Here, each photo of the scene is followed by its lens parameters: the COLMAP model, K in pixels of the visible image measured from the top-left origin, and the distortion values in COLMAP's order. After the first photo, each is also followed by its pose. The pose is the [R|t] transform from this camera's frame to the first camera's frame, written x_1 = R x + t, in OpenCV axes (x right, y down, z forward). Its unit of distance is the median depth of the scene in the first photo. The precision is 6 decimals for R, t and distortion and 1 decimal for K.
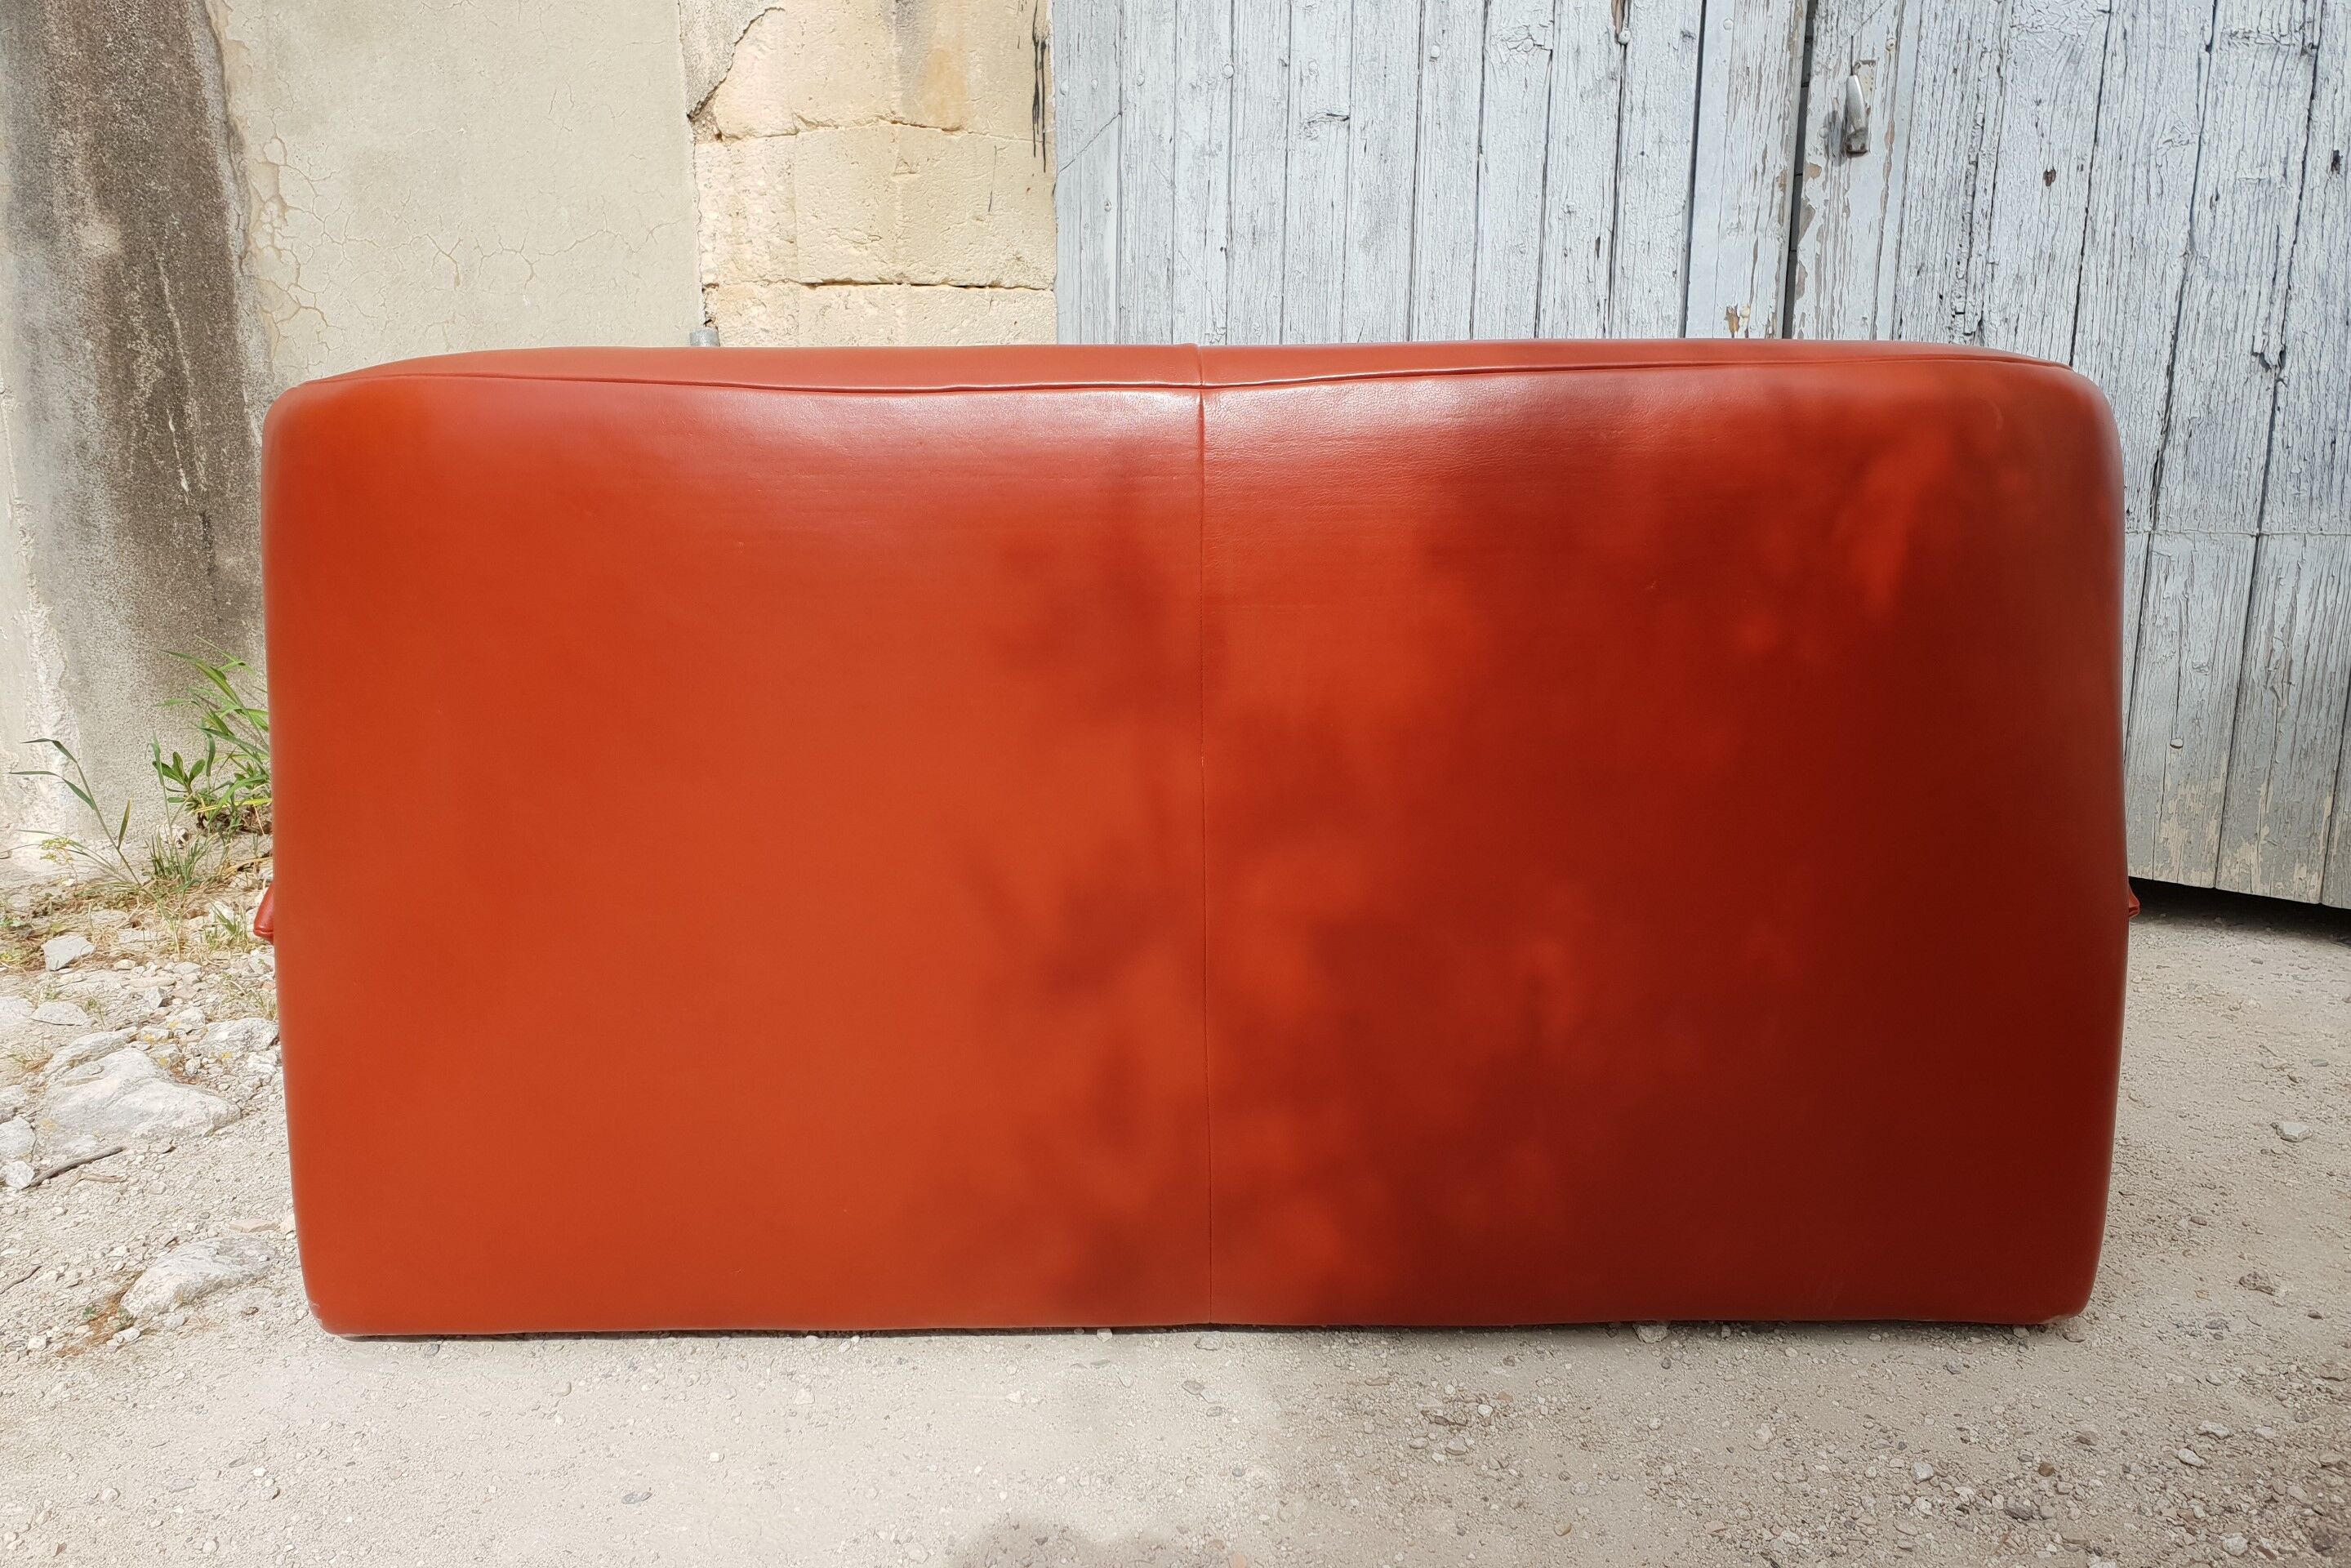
lens RADIAL K [[1832.2, 0, 1131.5], [0, 1832.2, 780.6], [0, 0, 1]] dist [0.024782, 0.005735]
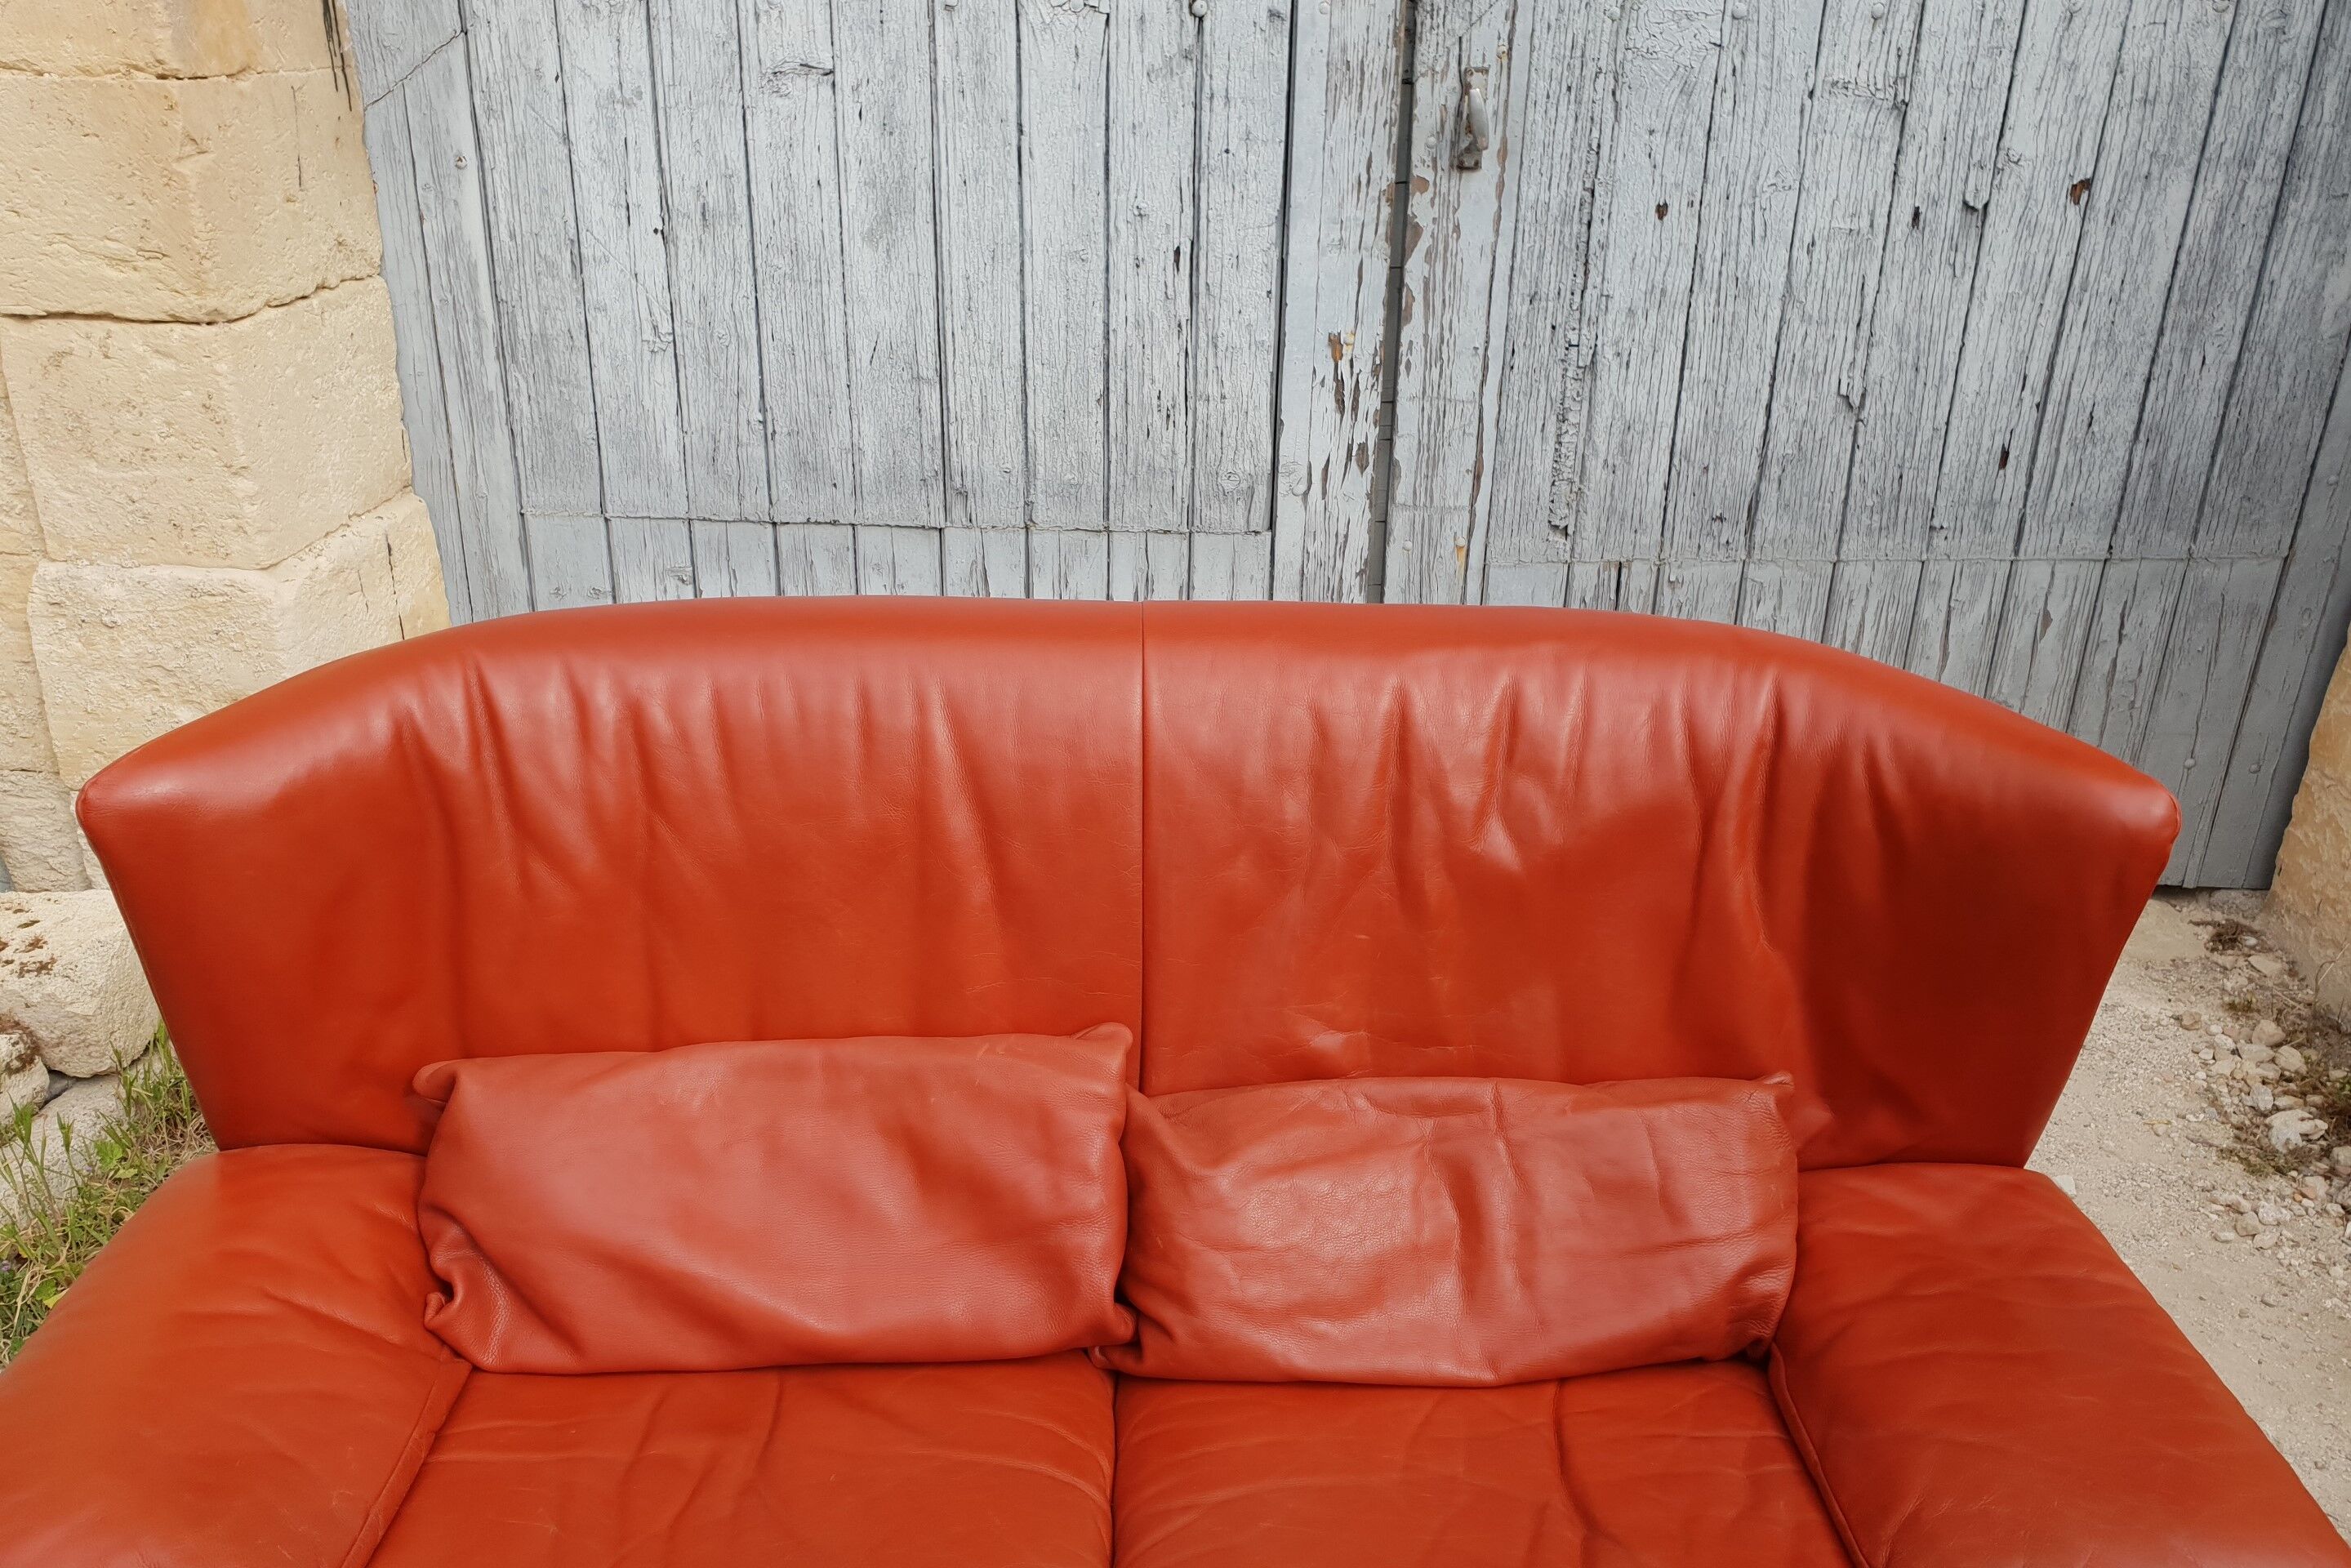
lens RADIAL K [[1832.2, 0, 1156.7], [0, 1832.2, 758.8], [0, 0, 1]] dist [0.024782, 0.005735]
pose [[0.834157, -0.200172, 0.513920, -0.243403], [0.111430, 0.973763, 0.198415, -0.240109], [-0.540154, -0.108243, 0.834576, 0.279520]]
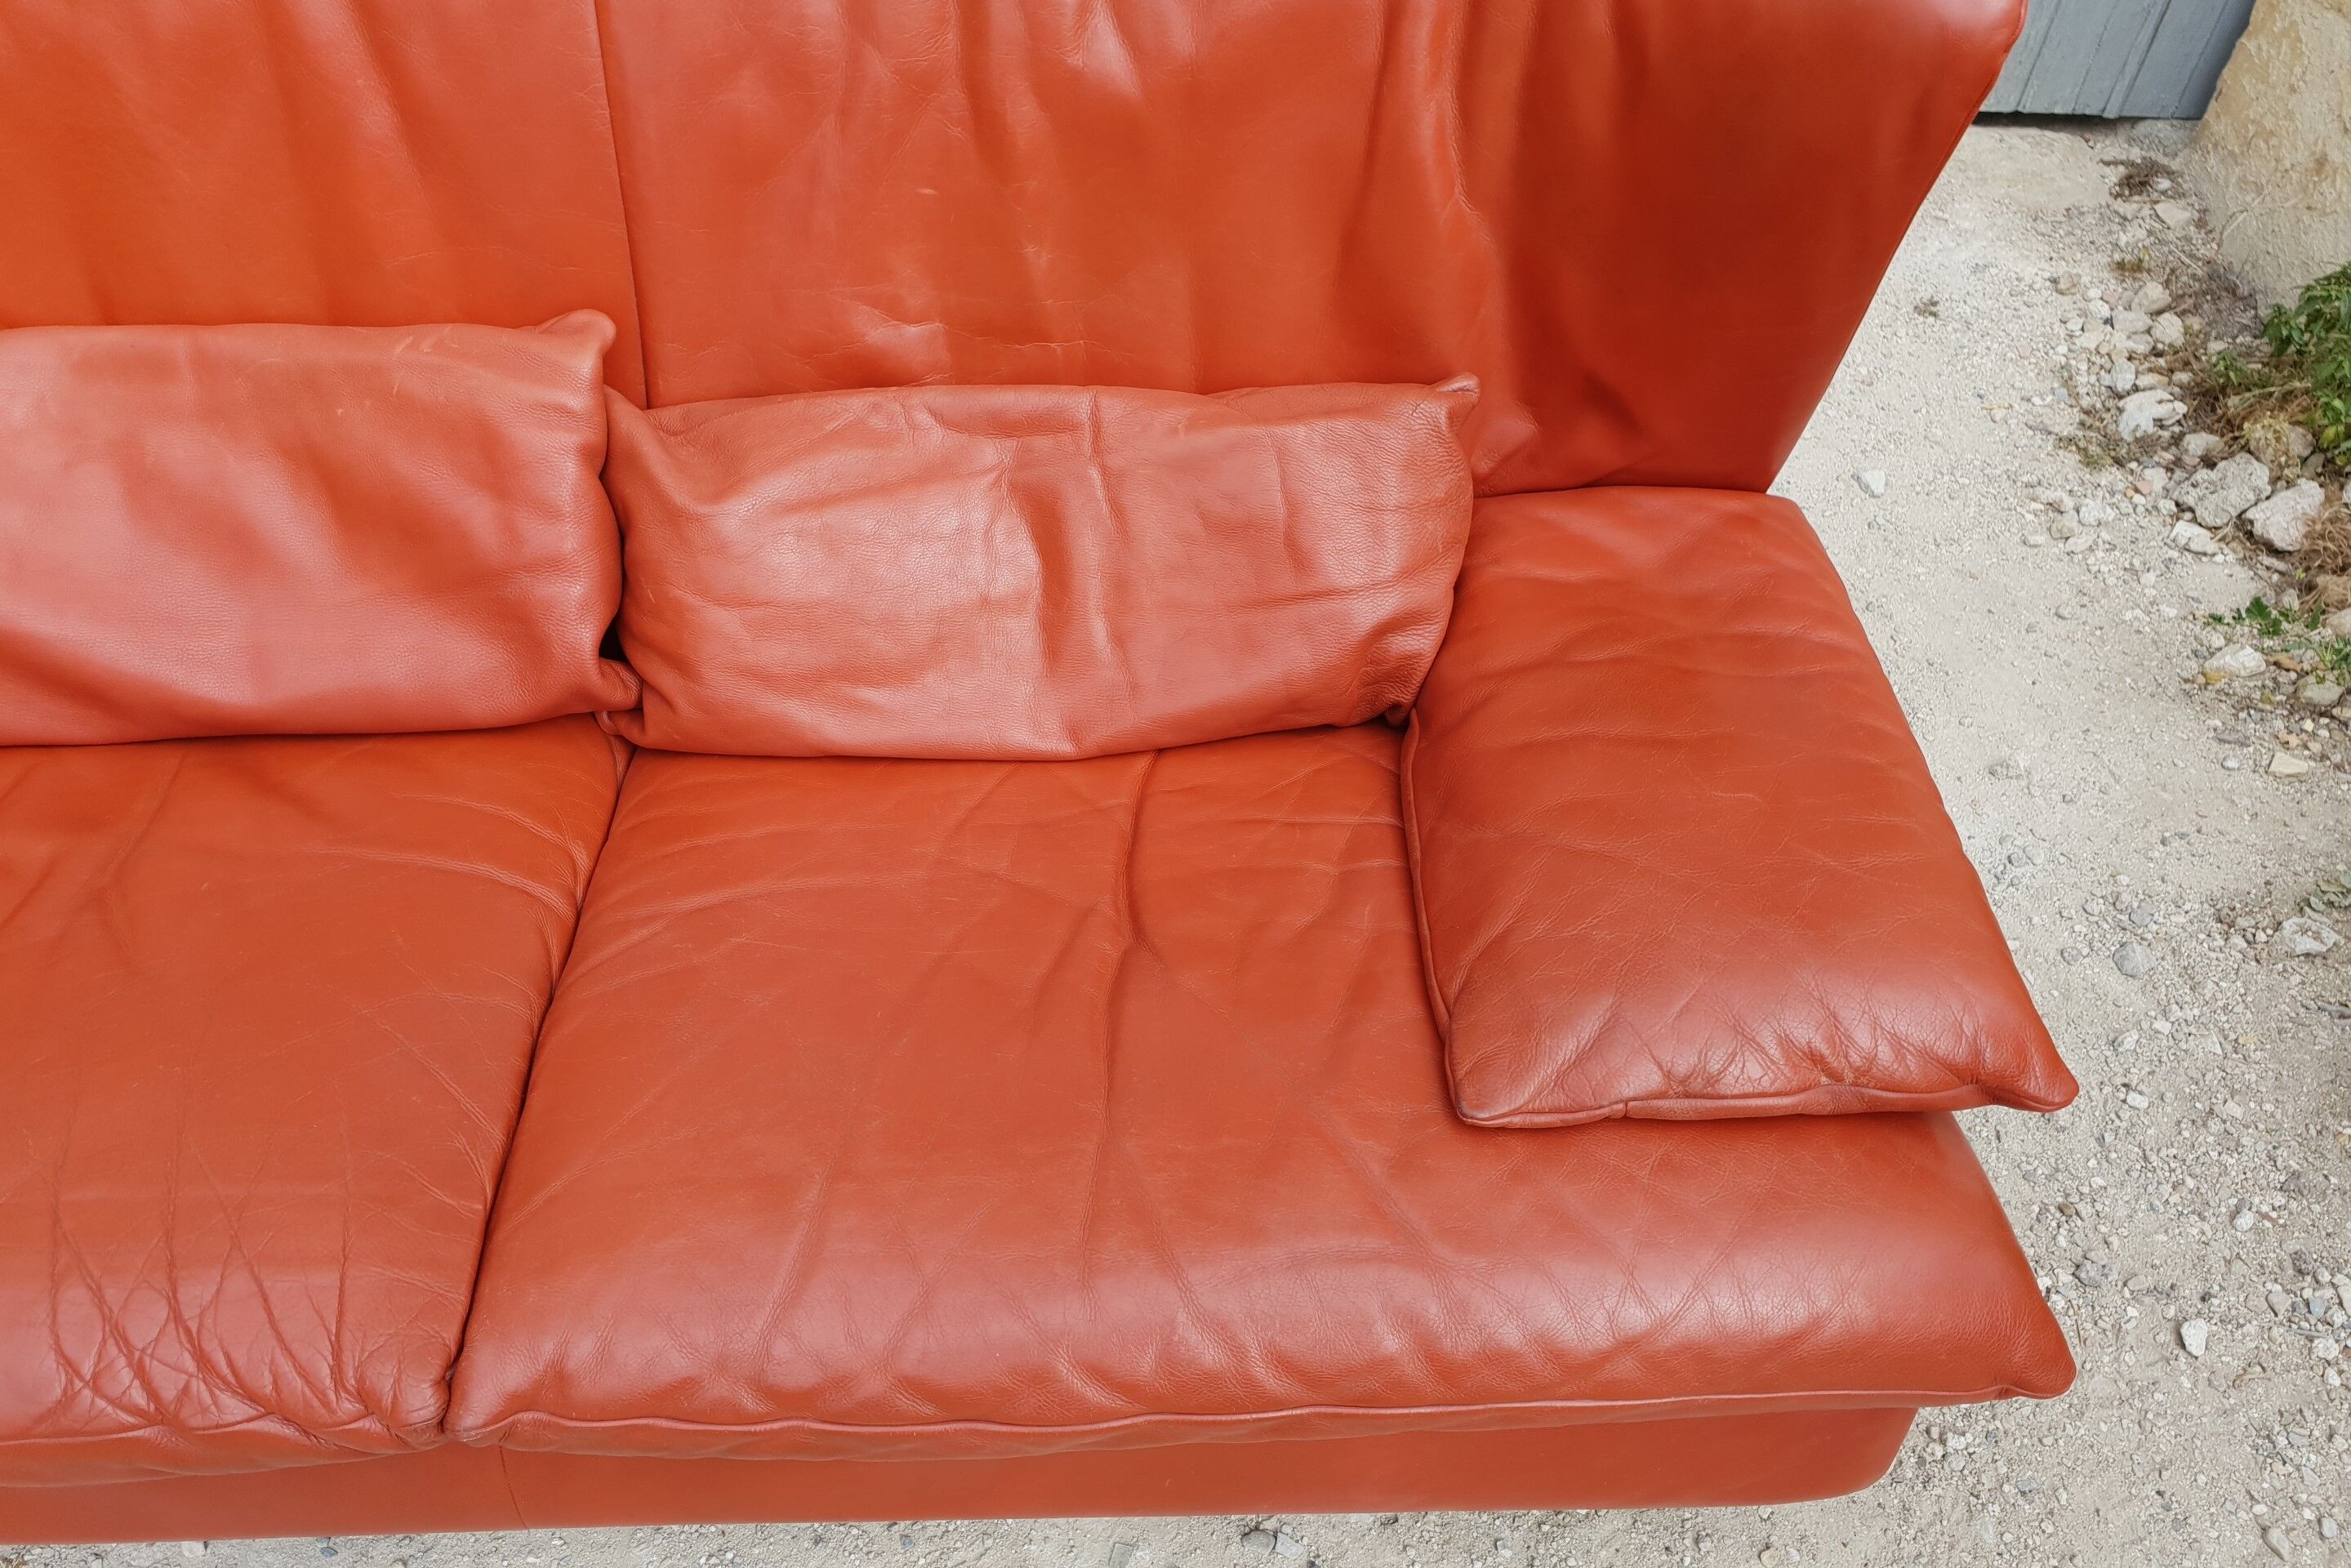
lens RADIAL K [[1832.2, 0, 1155.1], [0, 1832.2, 763.9], [0, 0, 1]] dist [0.024782, 0.005735]
pose [[0.821152, -0.391161, 0.415575, -0.098493], [0.097075, 0.813293, 0.573699, -0.197401], [-0.562393, -0.430752, 0.705809, 0.328746]]
